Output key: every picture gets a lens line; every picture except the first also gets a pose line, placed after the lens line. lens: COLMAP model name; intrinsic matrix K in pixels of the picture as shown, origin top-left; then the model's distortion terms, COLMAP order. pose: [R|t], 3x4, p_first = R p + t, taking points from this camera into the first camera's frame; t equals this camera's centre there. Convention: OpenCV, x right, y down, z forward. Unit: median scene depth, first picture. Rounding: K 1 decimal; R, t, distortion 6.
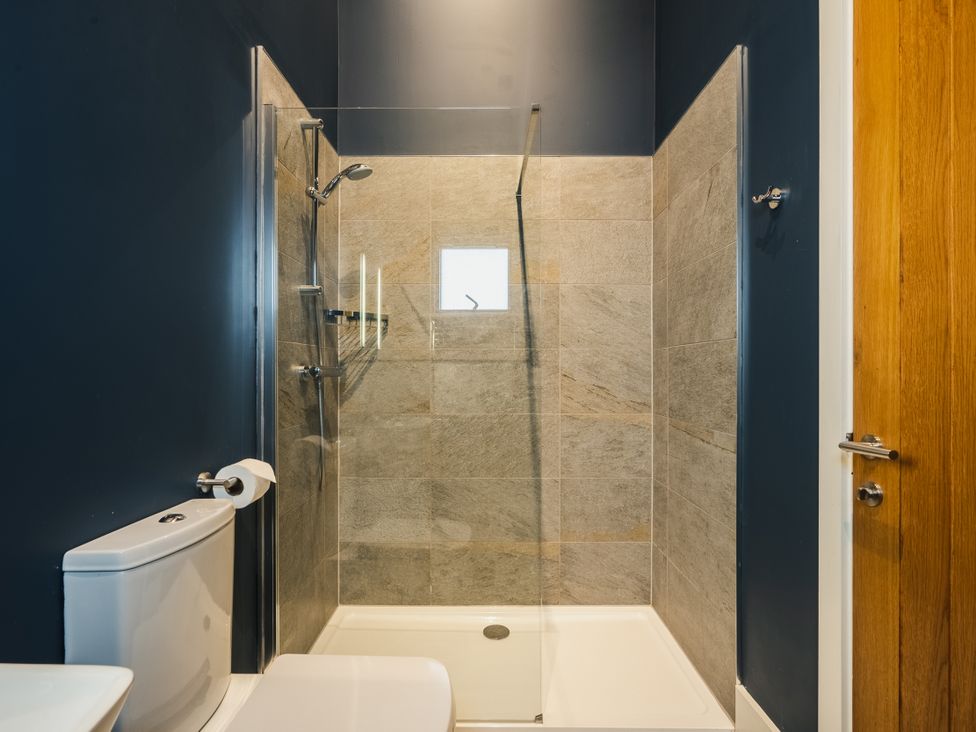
lens RADIAL K [[507.5, 0, 498.4], [0, 507.5, 372.7], [0, 0, 1]] dist [-0.000494, 0.000175]
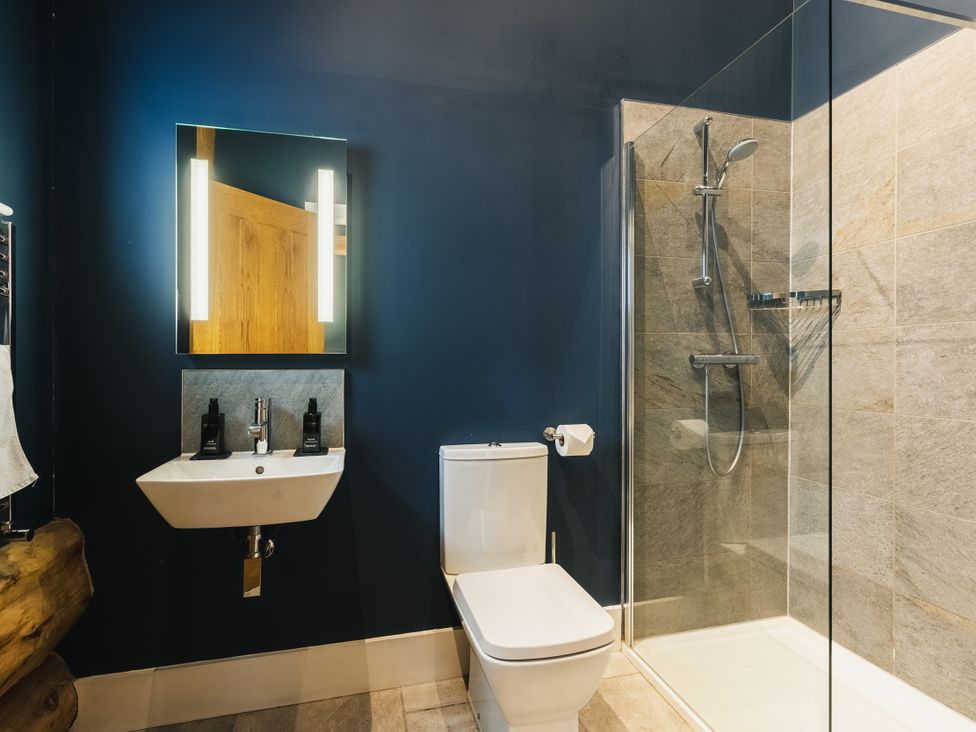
lens RADIAL K [[514.9, 0, 486.7], [0, 514.9, 356.1], [0, 0, 1]] dist [-0.000532, 0.000252]
pose [[0.248045, -0.016977, -0.968600, 0.444925], [0.009294, 0.999842, -0.015145, 0.001471], [0.968704, -0.005245, 0.248164, 0.241877]]
